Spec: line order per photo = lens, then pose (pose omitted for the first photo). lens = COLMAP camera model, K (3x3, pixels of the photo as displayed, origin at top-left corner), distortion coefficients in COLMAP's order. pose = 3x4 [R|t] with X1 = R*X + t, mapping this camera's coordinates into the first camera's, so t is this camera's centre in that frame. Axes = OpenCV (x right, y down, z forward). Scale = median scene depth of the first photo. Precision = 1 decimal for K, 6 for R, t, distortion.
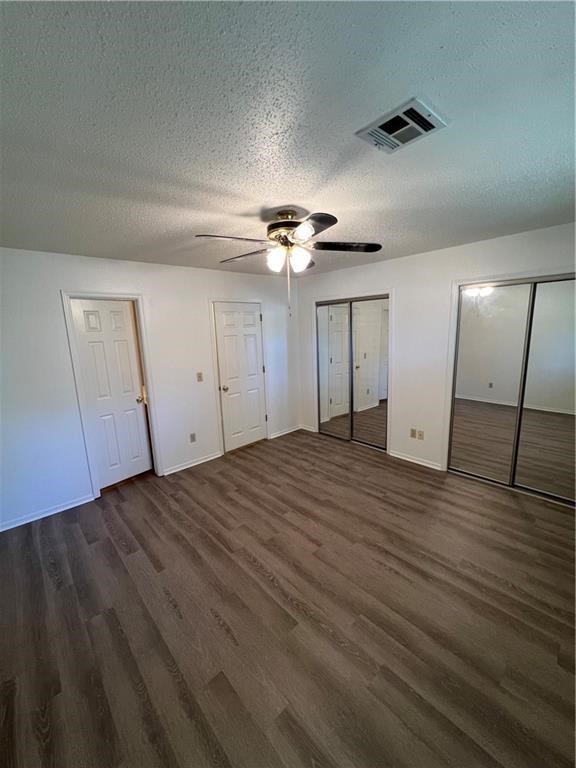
lens RADIAL K [[307.7, 0, 287.0], [0, 307.7, 384.2], [0, 0, 1]] dist [0.001027, -0.000025]
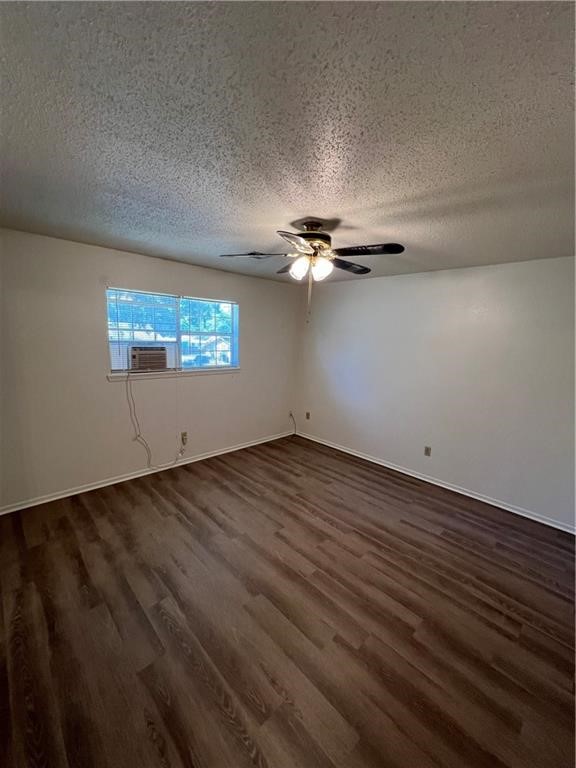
lens RADIAL K [[307.7, 0, 288.9], [0, 307.7, 383.8], [0, 0, 1]] dist [0.001027, -0.000025]
pose [[-0.999465, 0.001790, -0.032656, 0.095362], [-0.009428, 0.940335, 0.340119, -0.335543], [0.031316, 0.340245, -0.939815, 1.806916]]
